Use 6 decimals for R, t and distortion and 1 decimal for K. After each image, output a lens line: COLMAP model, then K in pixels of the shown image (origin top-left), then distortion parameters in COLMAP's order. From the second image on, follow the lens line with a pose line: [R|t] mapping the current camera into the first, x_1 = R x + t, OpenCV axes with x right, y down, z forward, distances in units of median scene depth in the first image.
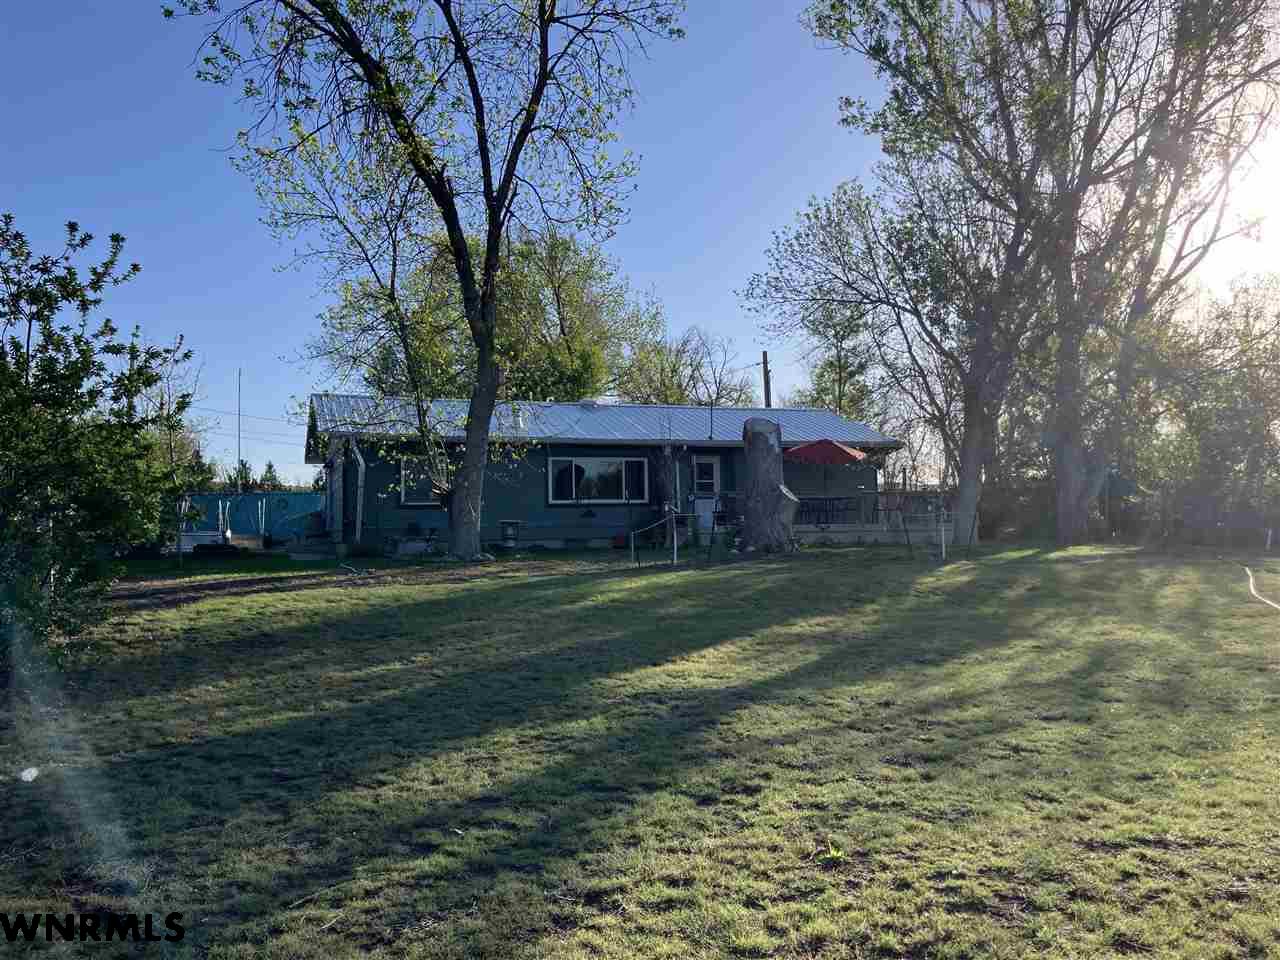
lens RADIAL K [[1029.7, 0, 640.0], [0, 1029.7, 480.0], [0, 0, 1]] dist [0.107799, 0.000420]
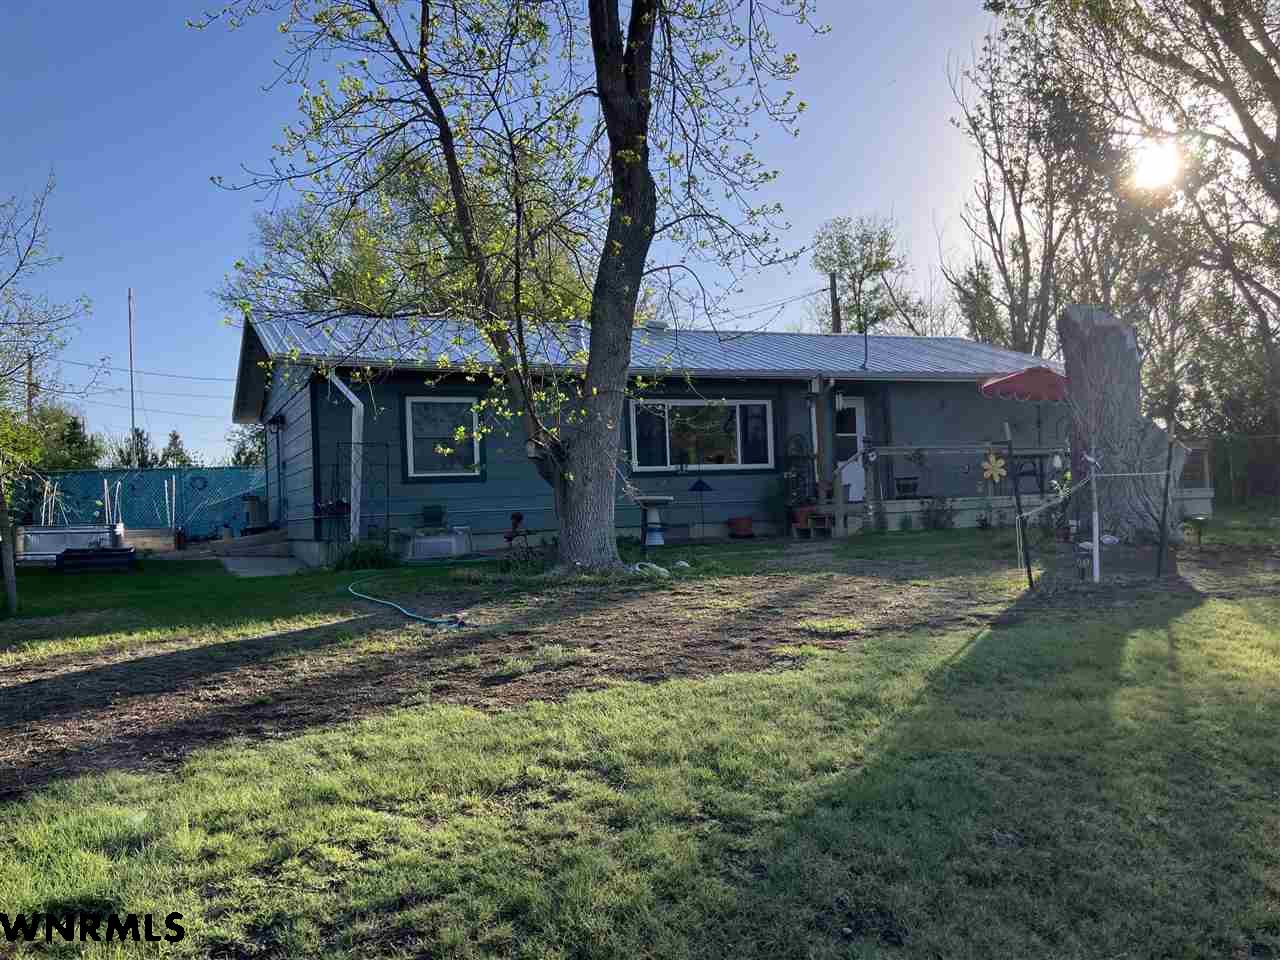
lens RADIAL K [[1058.4, 0, 640.0], [0, 1058.4, 480.0], [0, 0, 1]] dist [0.087501, 0.000616]
pose [[0.997108, -0.020785, 0.073093, -0.127373], [0.019185, 0.999562, 0.022536, 0.012941], [-0.073530, -0.021068, 0.997070, 0.328179]]
